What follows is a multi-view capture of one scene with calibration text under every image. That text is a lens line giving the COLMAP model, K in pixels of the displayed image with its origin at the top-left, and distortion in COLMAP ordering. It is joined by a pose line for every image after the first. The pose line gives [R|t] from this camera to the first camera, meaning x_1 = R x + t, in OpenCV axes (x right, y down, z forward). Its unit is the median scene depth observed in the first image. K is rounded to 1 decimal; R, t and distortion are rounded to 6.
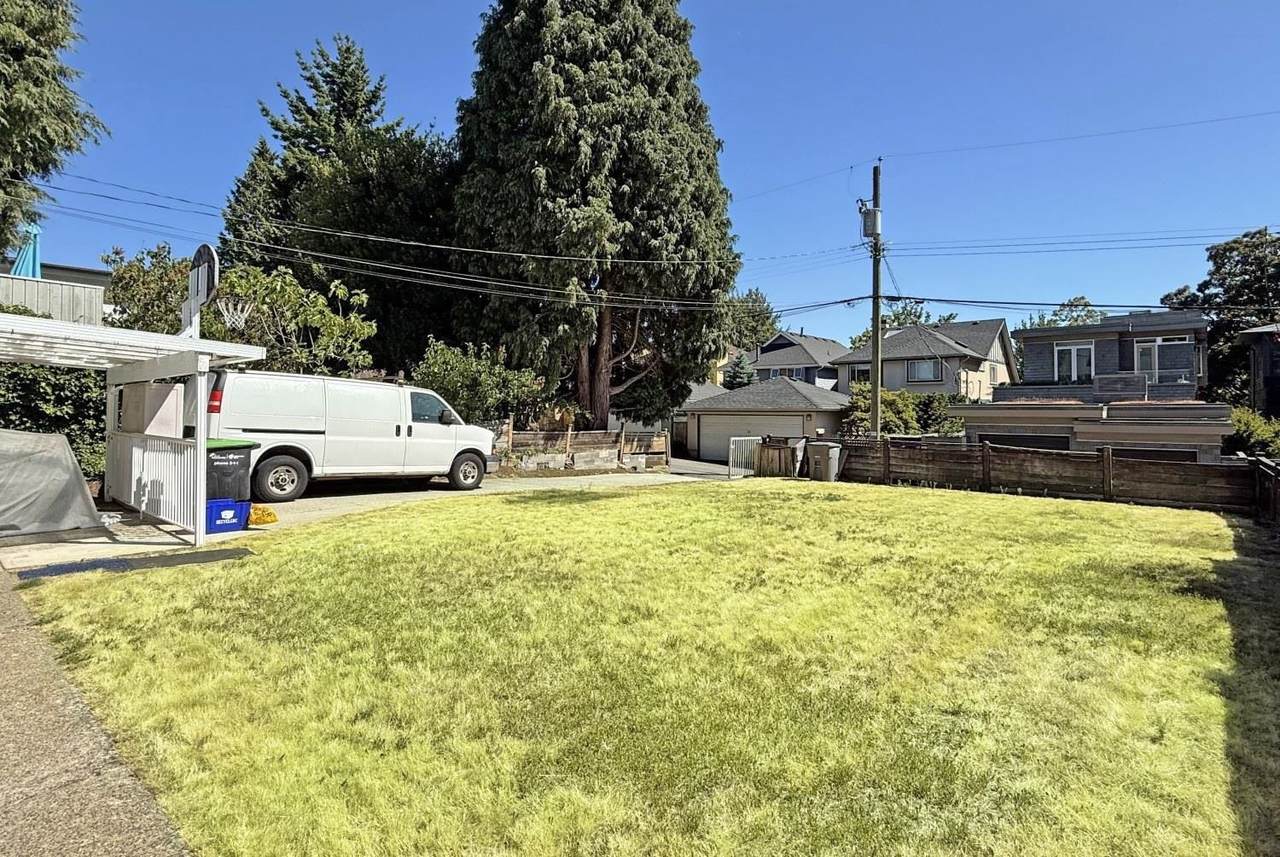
lens RADIAL K [[640.1, 0, 641.7], [0, 640.1, 404.3], [0, 0, 1]] dist [0.000672, -0.000460]
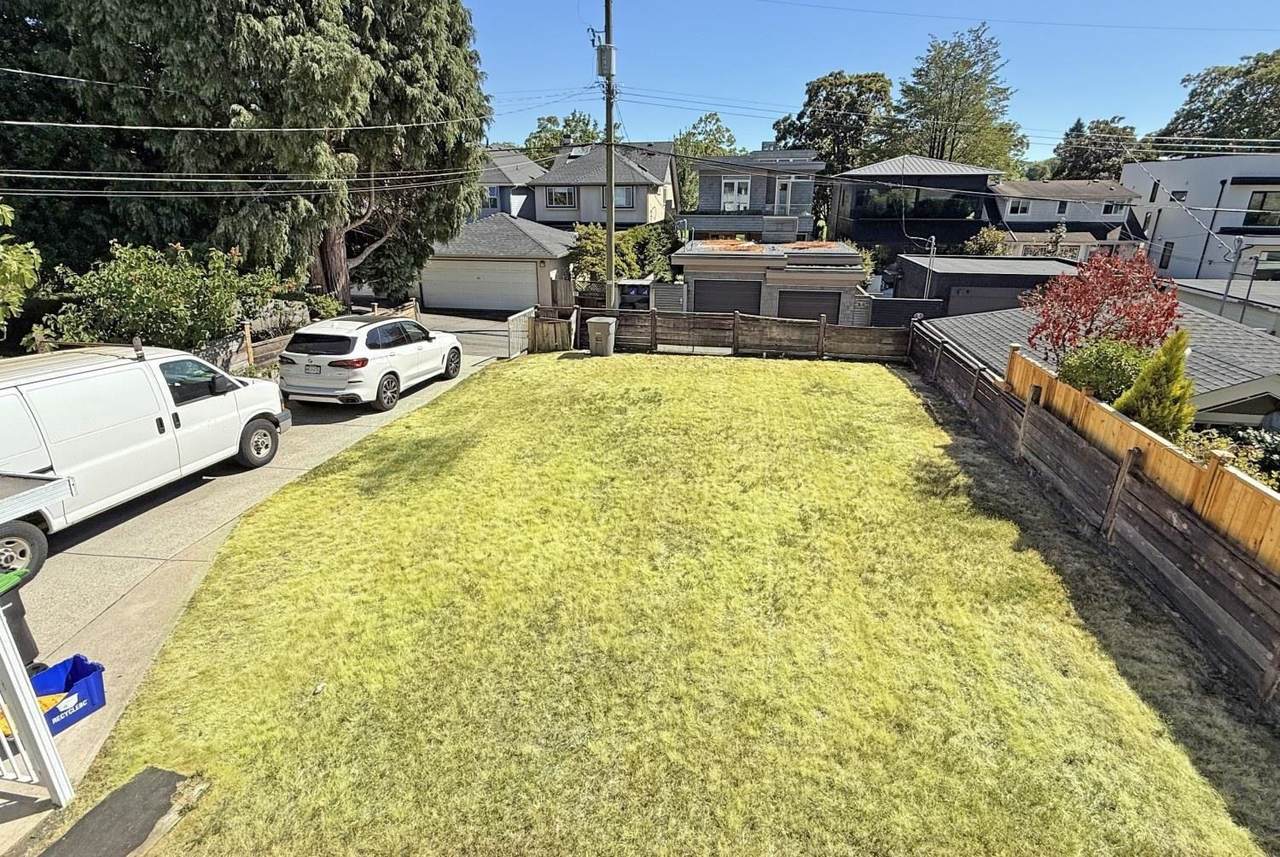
lens RADIAL K [[608.8, 0, 642.4], [0, 608.8, 404.6], [0, 0, 1]] dist [-0.001322, 0.000006]
pose [[0.857998, -0.166134, 0.486044, -0.163799], [-0.004501, 0.943782, 0.330538, -0.135391], [-0.513634, -0.285788, 0.809015, 0.127776]]
